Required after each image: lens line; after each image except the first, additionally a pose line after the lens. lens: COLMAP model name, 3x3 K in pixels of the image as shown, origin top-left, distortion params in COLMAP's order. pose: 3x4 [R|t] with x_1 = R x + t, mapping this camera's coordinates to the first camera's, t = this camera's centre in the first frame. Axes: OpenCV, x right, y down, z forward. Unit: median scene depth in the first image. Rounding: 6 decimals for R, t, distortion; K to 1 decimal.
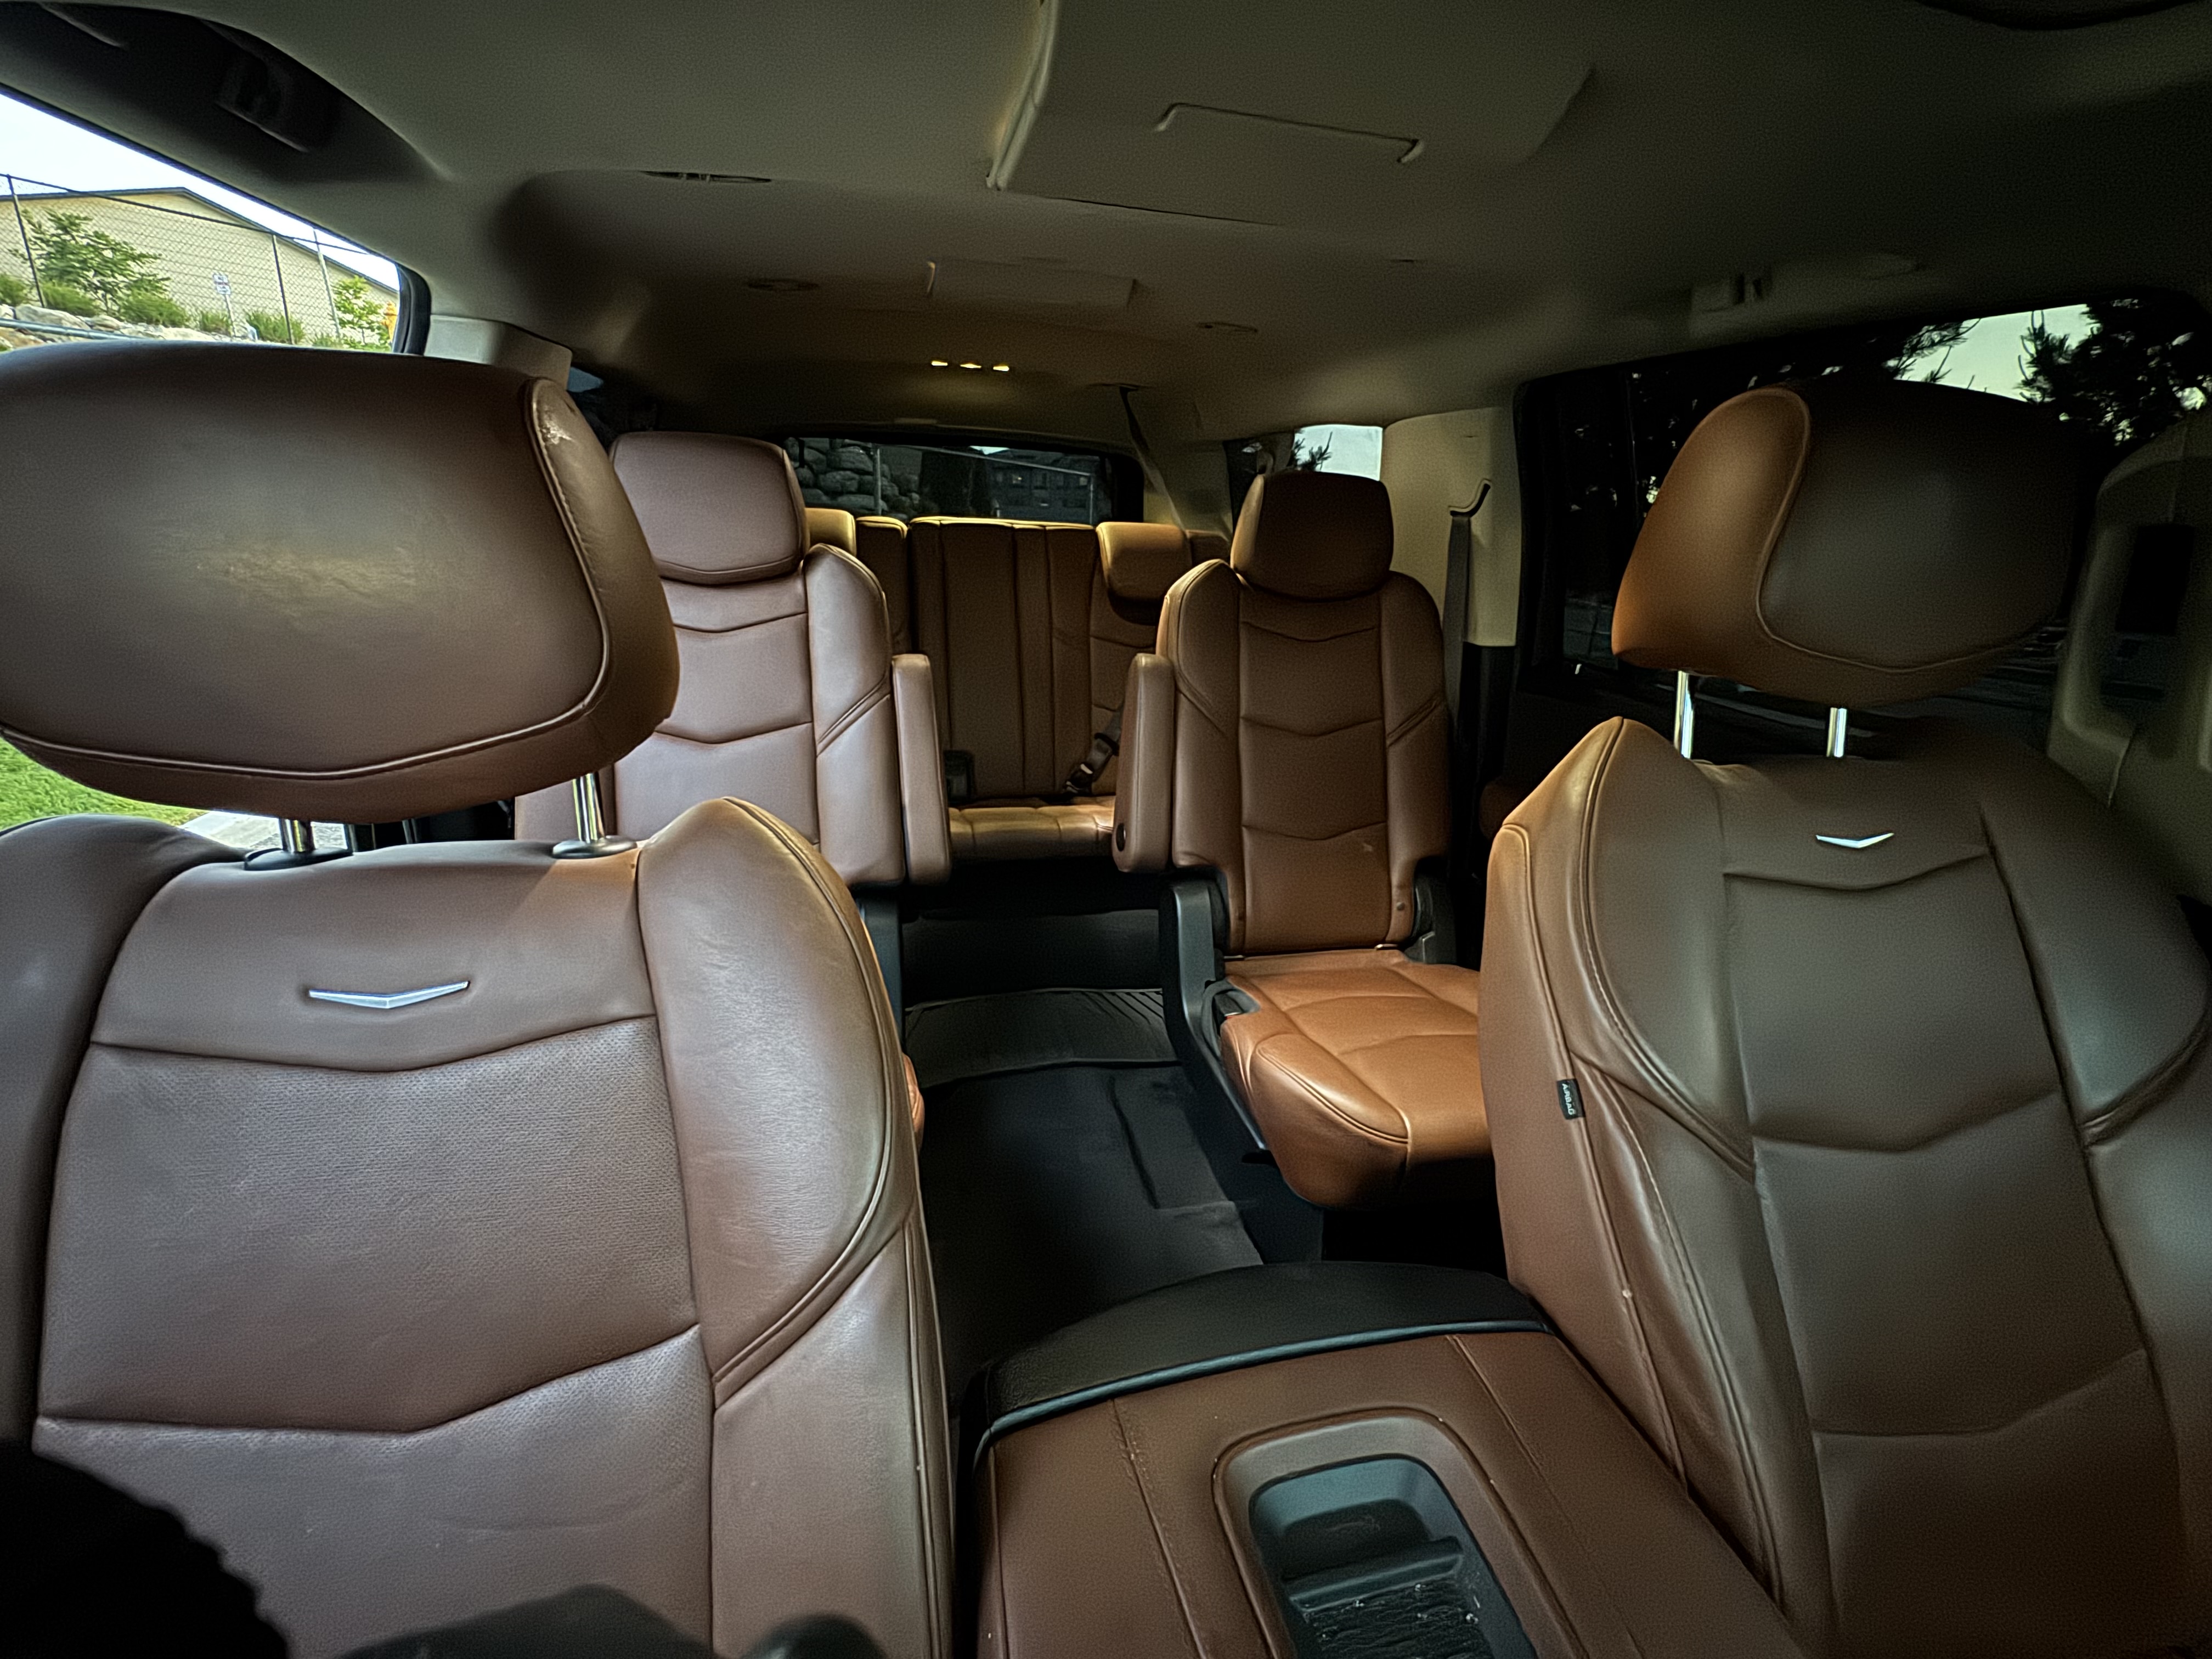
lens RADIAL K [[892.4, 0, 1106.0], [0, 892.4, 829.5], [0, 0, 1]] dist [-0.001187, 0.000143]
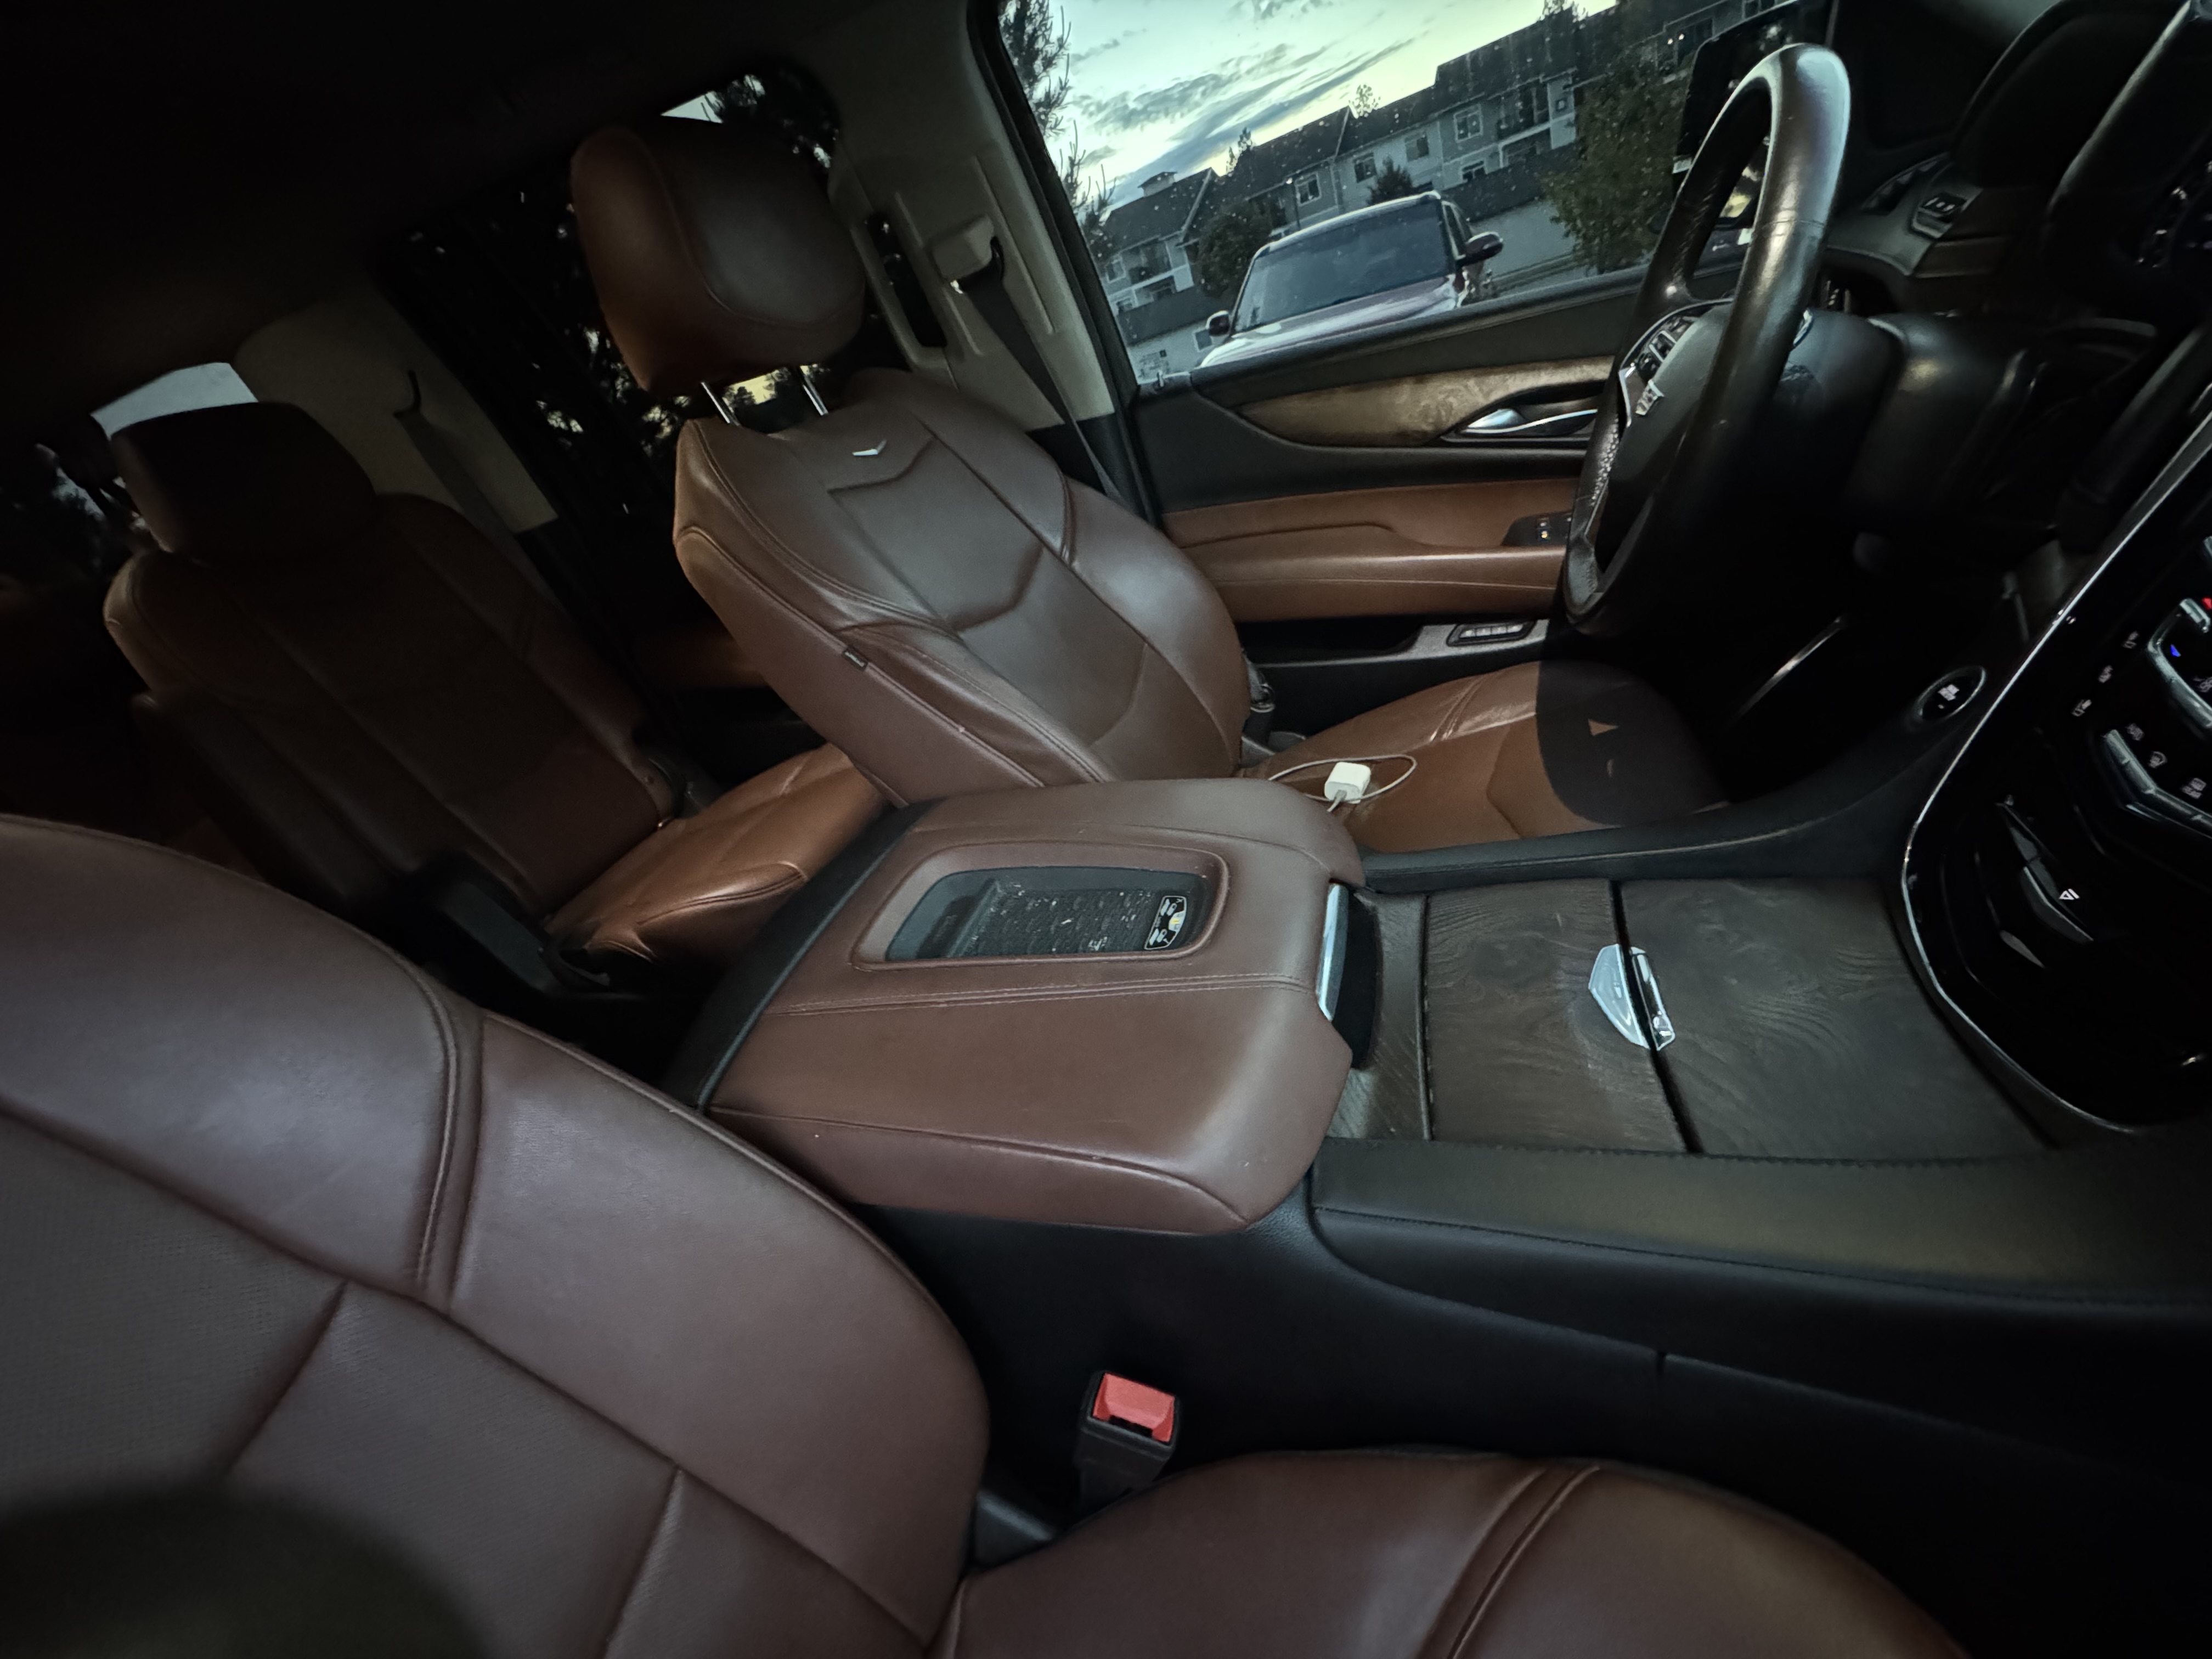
lens RADIAL K [[892.4, 0, 1106.0], [0, 892.4, 829.5], [0, 0, 1]] dist [-0.001187, 0.000143]
pose [[0.466284, -0.590264, 0.658913, -0.144491], [0.557305, 0.774454, 0.299387, 0.124117], [-0.687015, 0.227616, 0.690073, -0.060160]]
